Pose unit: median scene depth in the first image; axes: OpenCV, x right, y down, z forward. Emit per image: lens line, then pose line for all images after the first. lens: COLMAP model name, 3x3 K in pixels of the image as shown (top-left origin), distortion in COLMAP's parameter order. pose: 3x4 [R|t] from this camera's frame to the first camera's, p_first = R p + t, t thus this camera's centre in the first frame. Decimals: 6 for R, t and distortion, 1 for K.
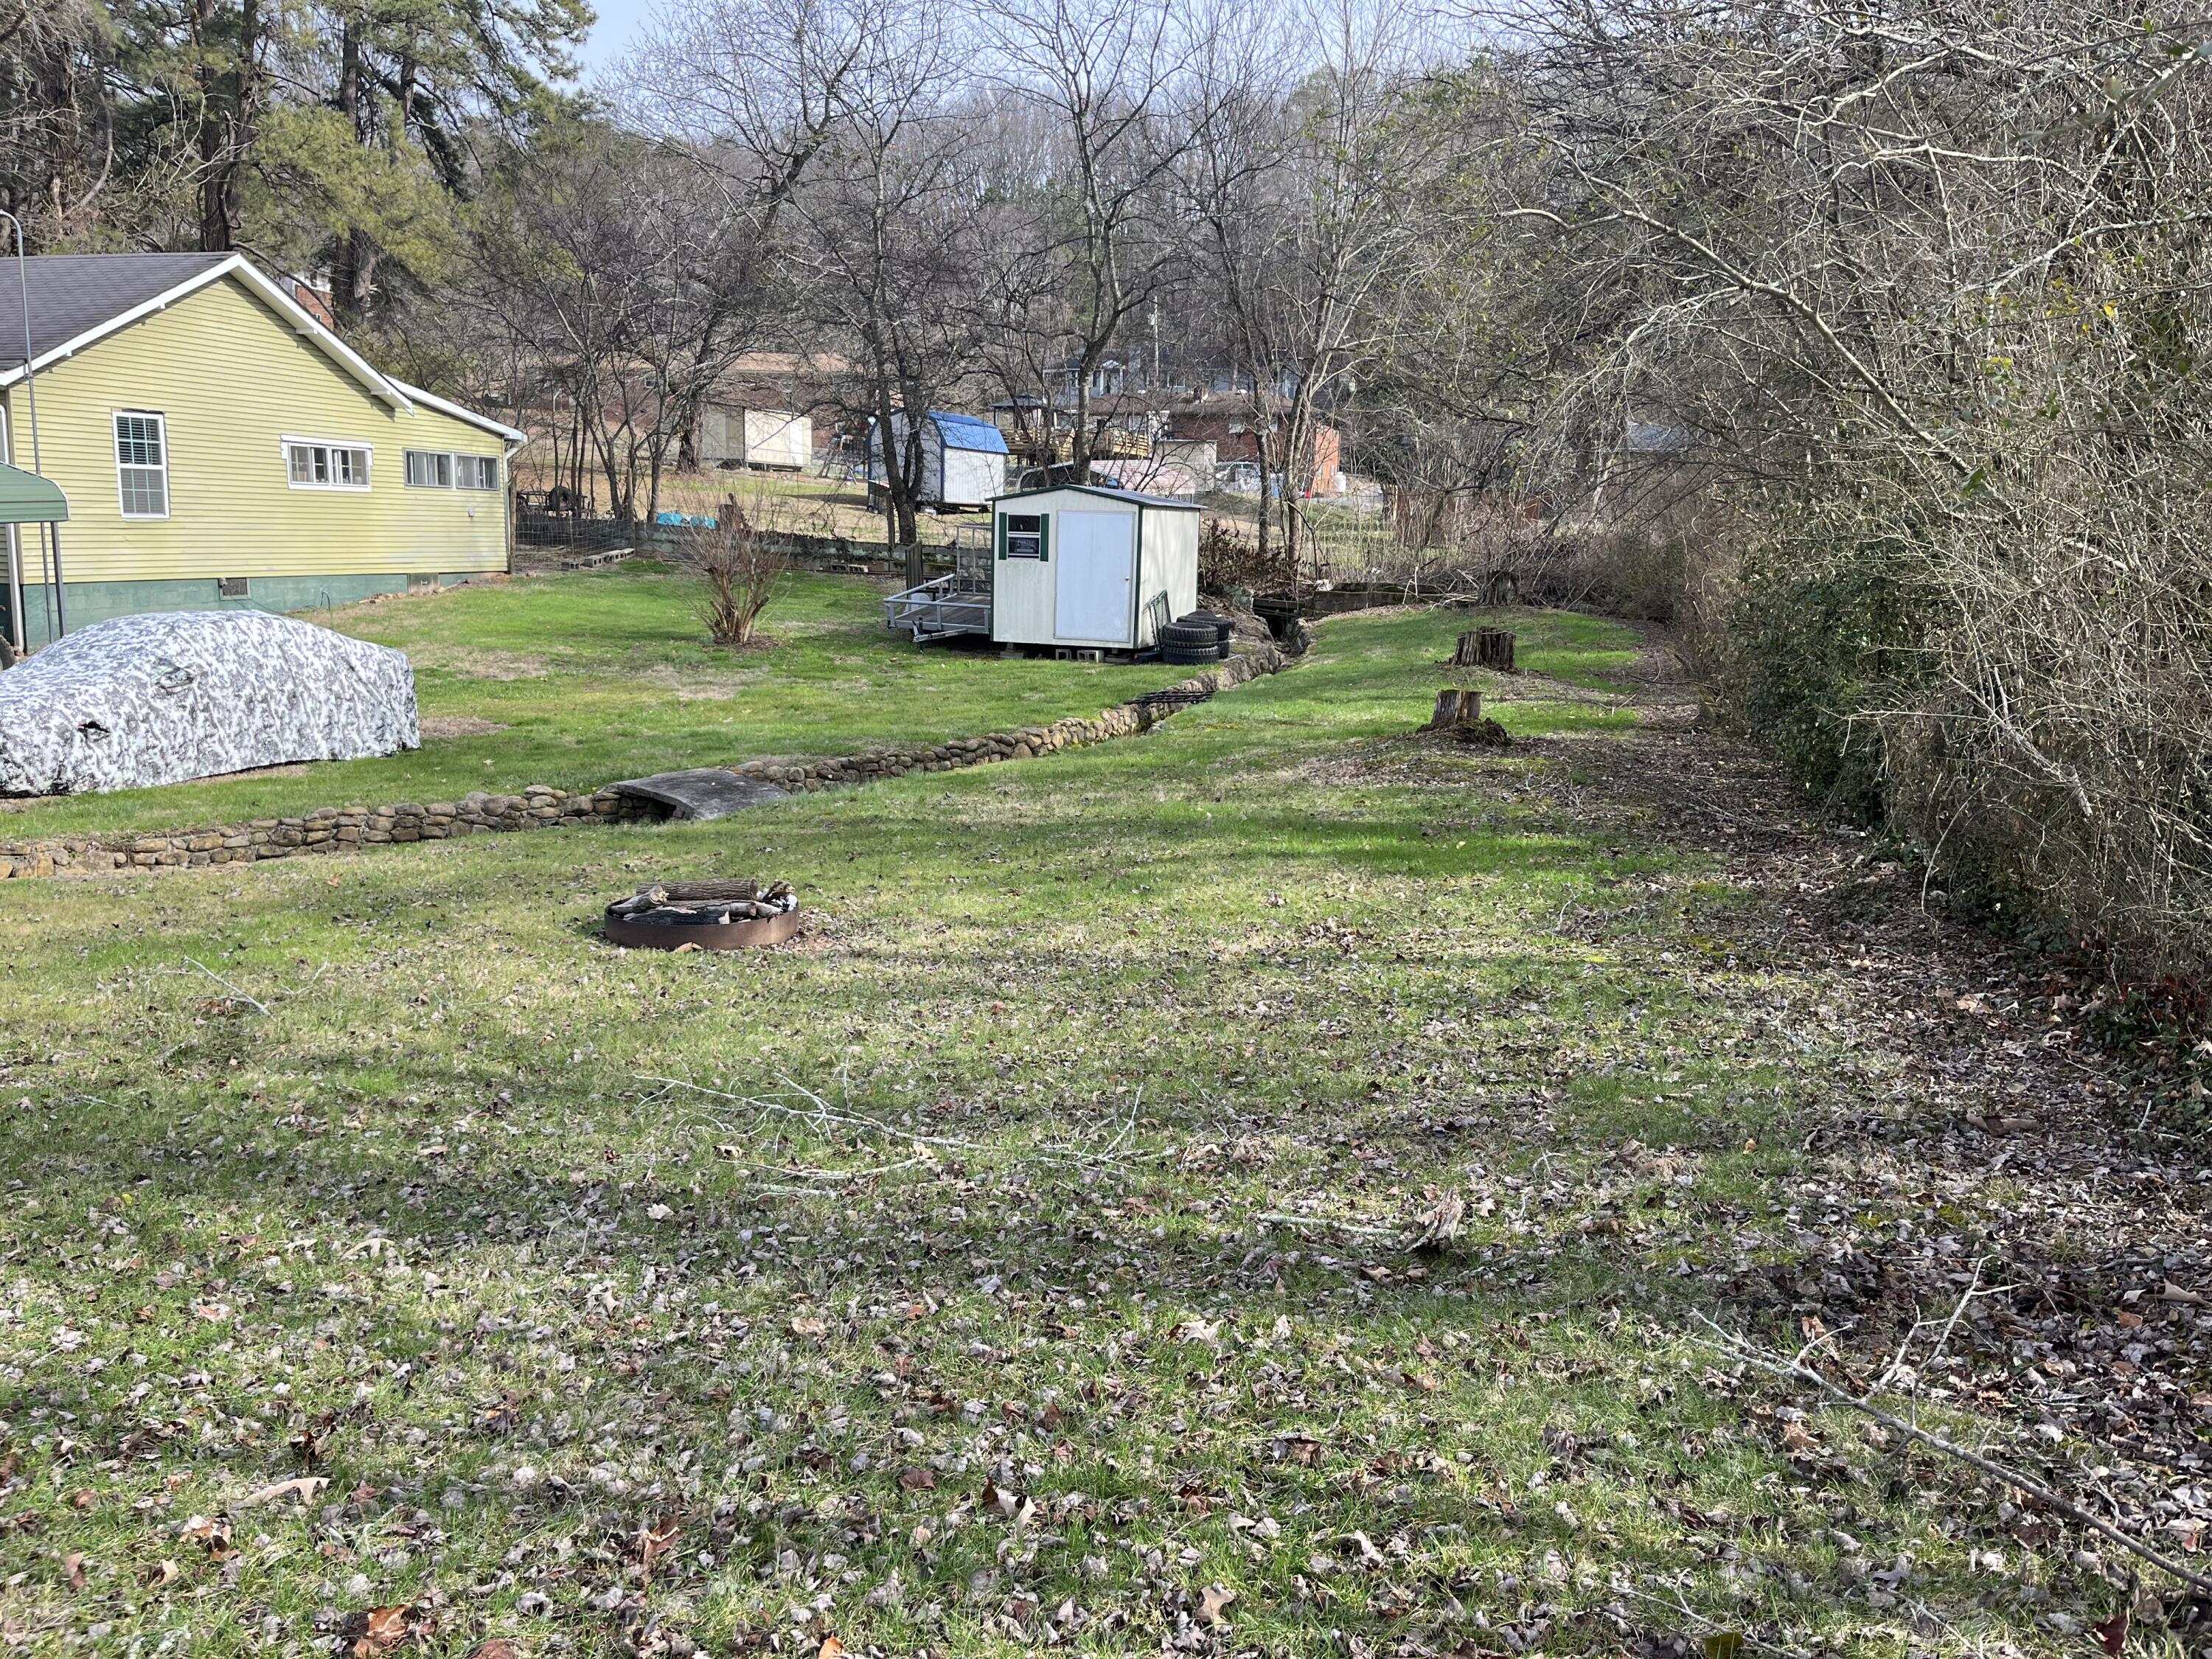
lens RADIAL K [[1721.4, 0, 1107.3], [0, 1721.4, 829.1], [0, 0, 1]] dist [0.029982, -0.006896]
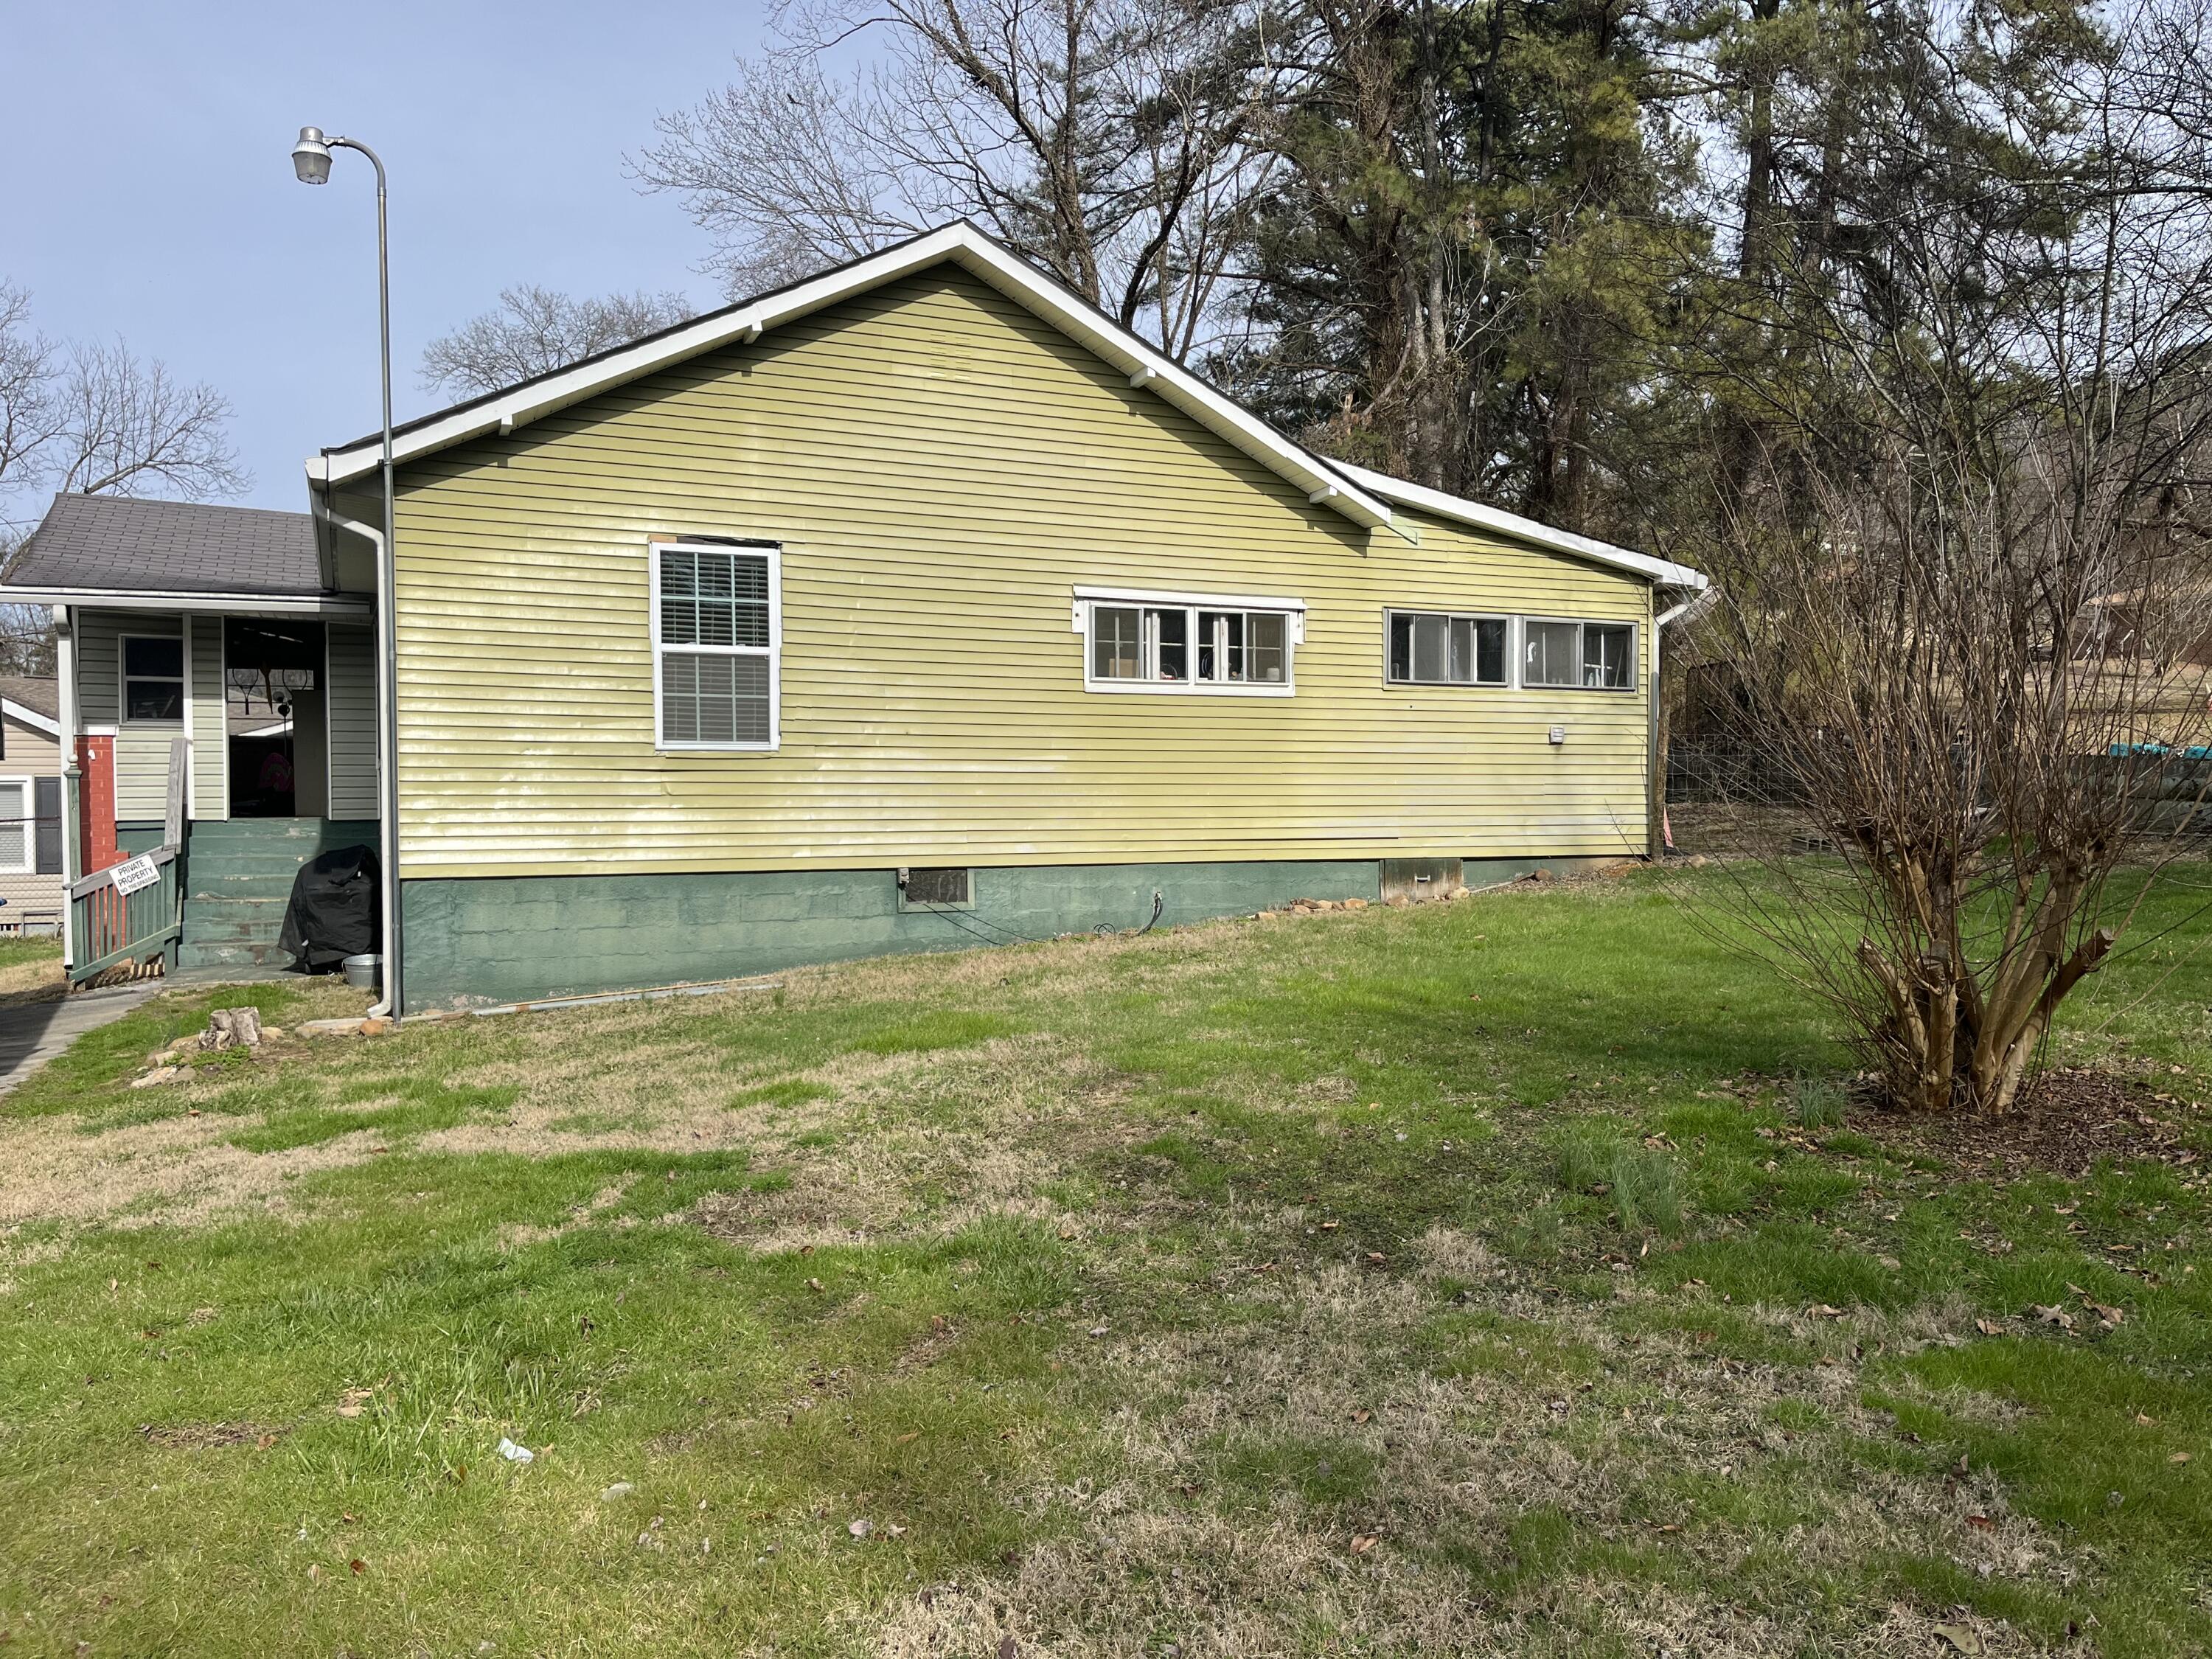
lens RADIAL K [[1721.4, 0, 1107.4], [0, 1721.4, 837.9], [0, 0, 1]] dist [0.029982, -0.006896]
pose [[0.639867, -0.011935, -0.768393, -0.086131], [-0.114755, 0.987185, -0.110893, -0.096737], [0.759870, 0.159134, 0.630297, 0.671861]]
